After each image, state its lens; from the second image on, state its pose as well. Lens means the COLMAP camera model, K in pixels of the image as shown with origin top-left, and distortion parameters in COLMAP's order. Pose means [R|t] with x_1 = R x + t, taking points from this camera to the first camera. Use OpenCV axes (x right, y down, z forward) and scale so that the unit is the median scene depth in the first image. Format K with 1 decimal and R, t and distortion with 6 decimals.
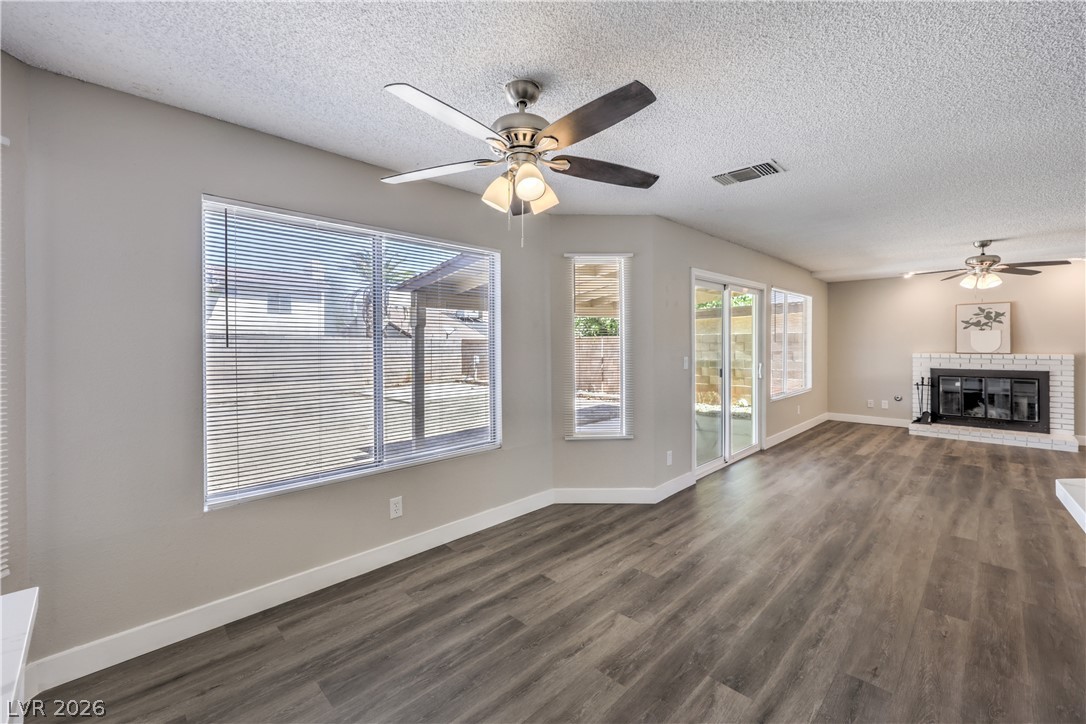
lens RADIAL K [[455.6, 0, 548.5], [0, 455.6, 343.7], [0, 0, 1]] dist [-0.002604, -0.000350]
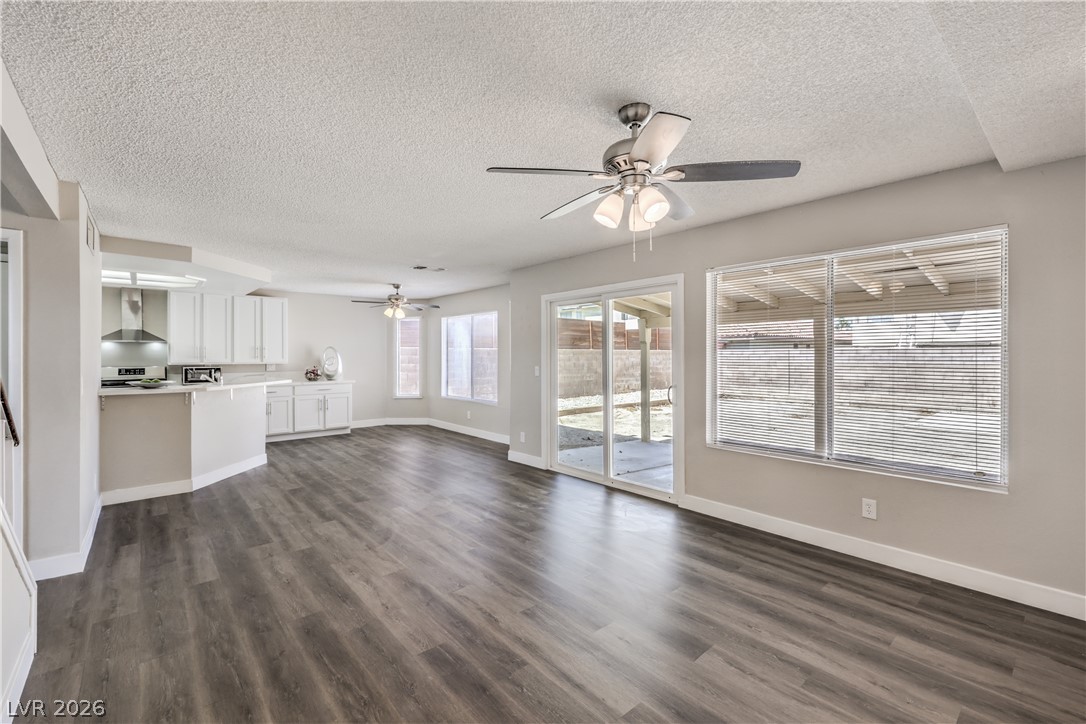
lens RADIAL K [[462.0, 0, 525.6], [0, 462.0, 354.4], [0, 0, 1]] dist [-0.000244, -0.000043]
pose [[-0.106279, 0.004865, -0.994324, 1.084549], [0.000476, 0.999988, 0.004842, -0.007509], [0.994336, 0.000041, -0.106280, 0.747634]]
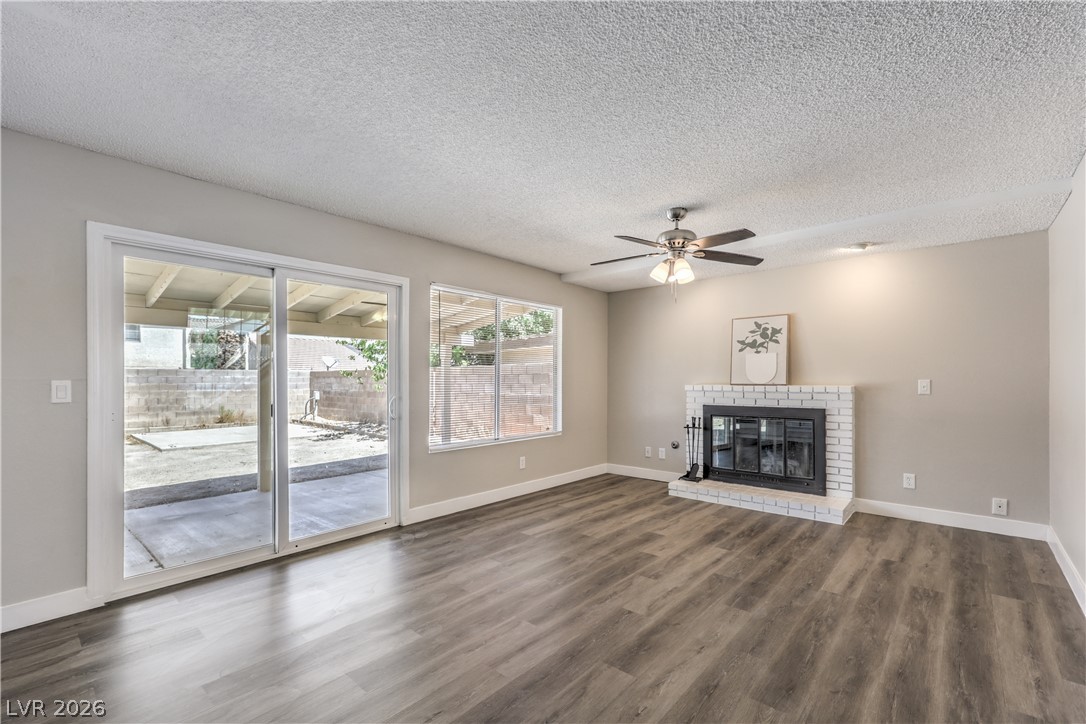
lens RADIAL K [[470.0, 0, 563.0], [0, 470.0, 381.2], [0, 0, 1]] dist [-0.000381, -0.000082]
pose [[0.997761, 0.005298, 0.066677, 0.589598], [-0.005113, 0.999983, -0.002941, 0.019547], [-0.066691, 0.002594, 0.997770, 0.263678]]
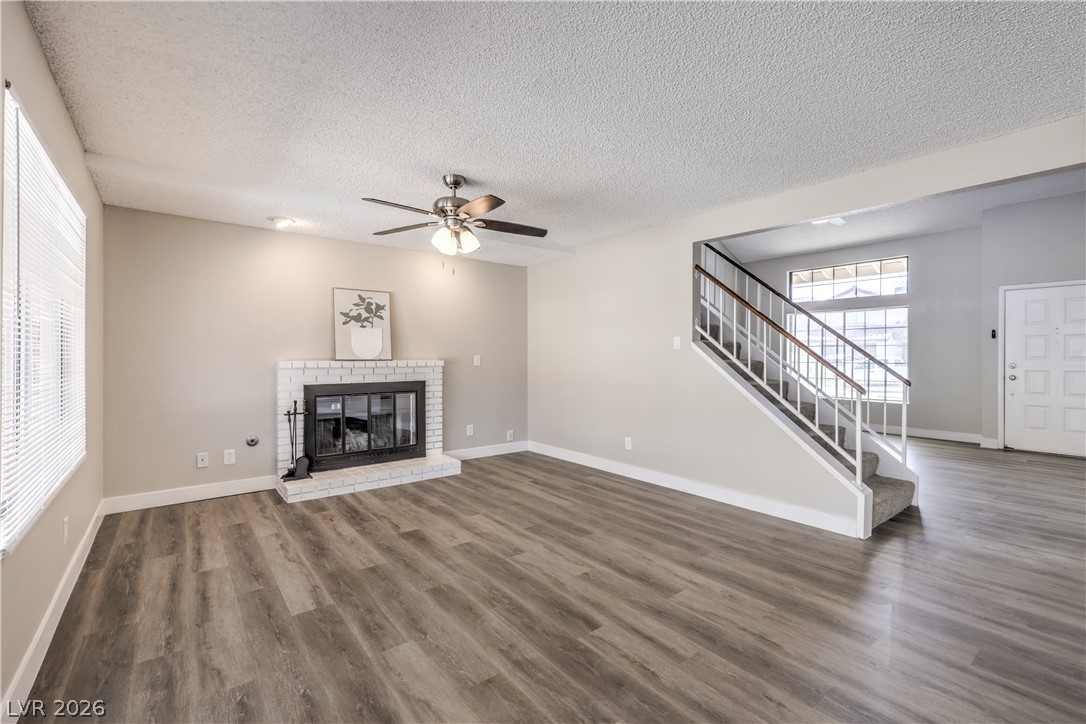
lens RADIAL K [[473.7, 0, 538.0], [0, 473.7, 360.3], [0, 0, 1]] dist [-0.001496, -0.000133]
pose [[0.133958, -0.004693, 0.990976, 0.257095], [0.002971, 0.999986, 0.004334, 0.019076], [-0.990983, 0.002363, 0.133970, 0.629802]]
